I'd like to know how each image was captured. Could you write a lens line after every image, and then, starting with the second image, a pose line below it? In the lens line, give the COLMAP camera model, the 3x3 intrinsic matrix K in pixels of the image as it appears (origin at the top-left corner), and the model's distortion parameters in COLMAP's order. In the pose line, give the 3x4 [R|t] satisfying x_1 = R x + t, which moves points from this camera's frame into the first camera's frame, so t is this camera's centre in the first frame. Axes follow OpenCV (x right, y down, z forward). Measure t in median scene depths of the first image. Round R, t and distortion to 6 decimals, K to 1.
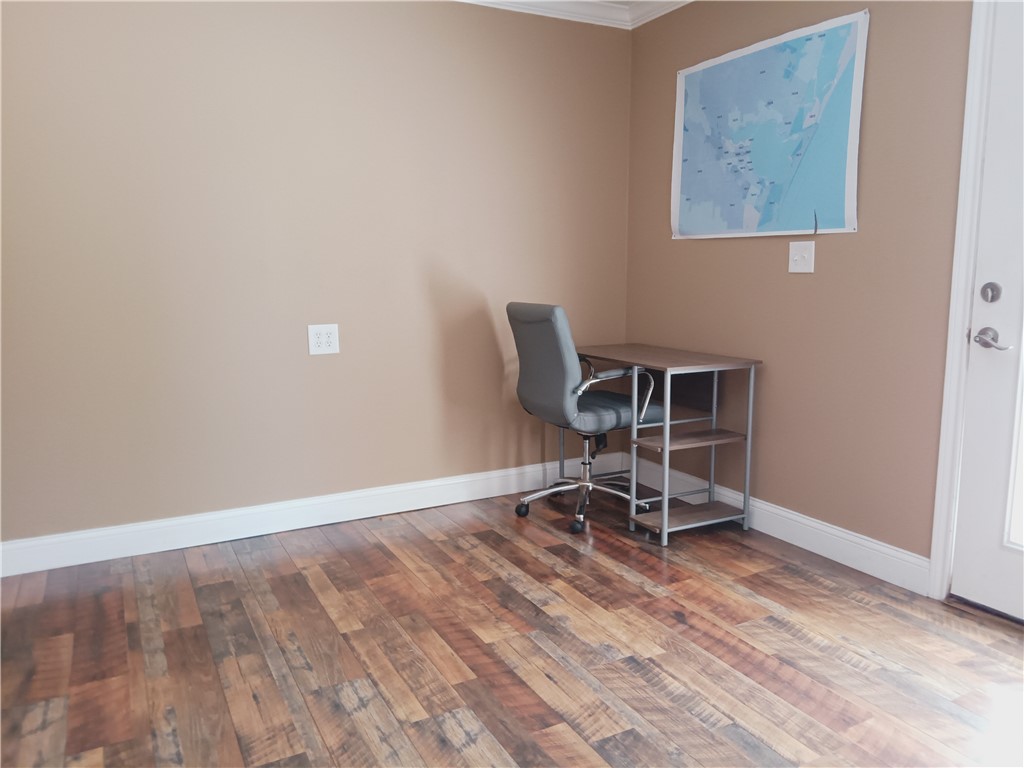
lens RADIAL K [[759.5, 0, 511.0], [0, 759.5, 384.0], [0, 0, 1]] dist [-0.029291, -0.003733]
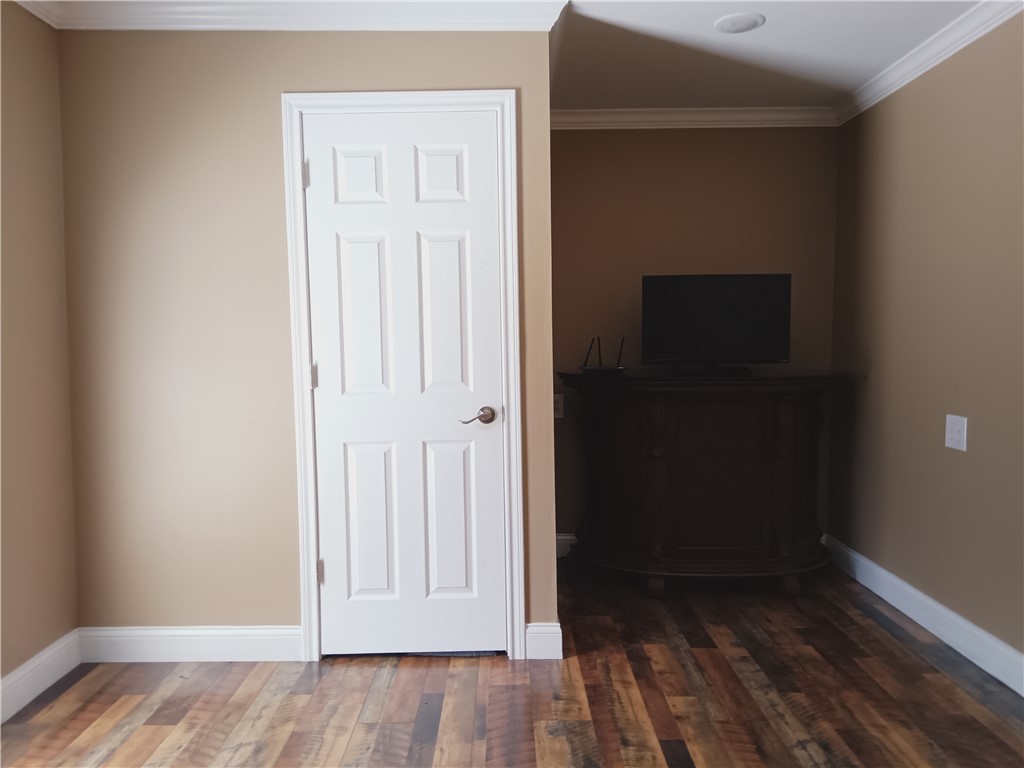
lens RADIAL K [[759.5, 0, 512.3], [0, 759.5, 383.6], [0, 0, 1]] dist [-0.029291, -0.003733]
pose [[-0.872515, -0.000038, 0.488587, -0.167020], [0.103788, 0.977163, 0.185420, -0.274867], [-0.477436, 0.212492, -0.852586, 1.797750]]
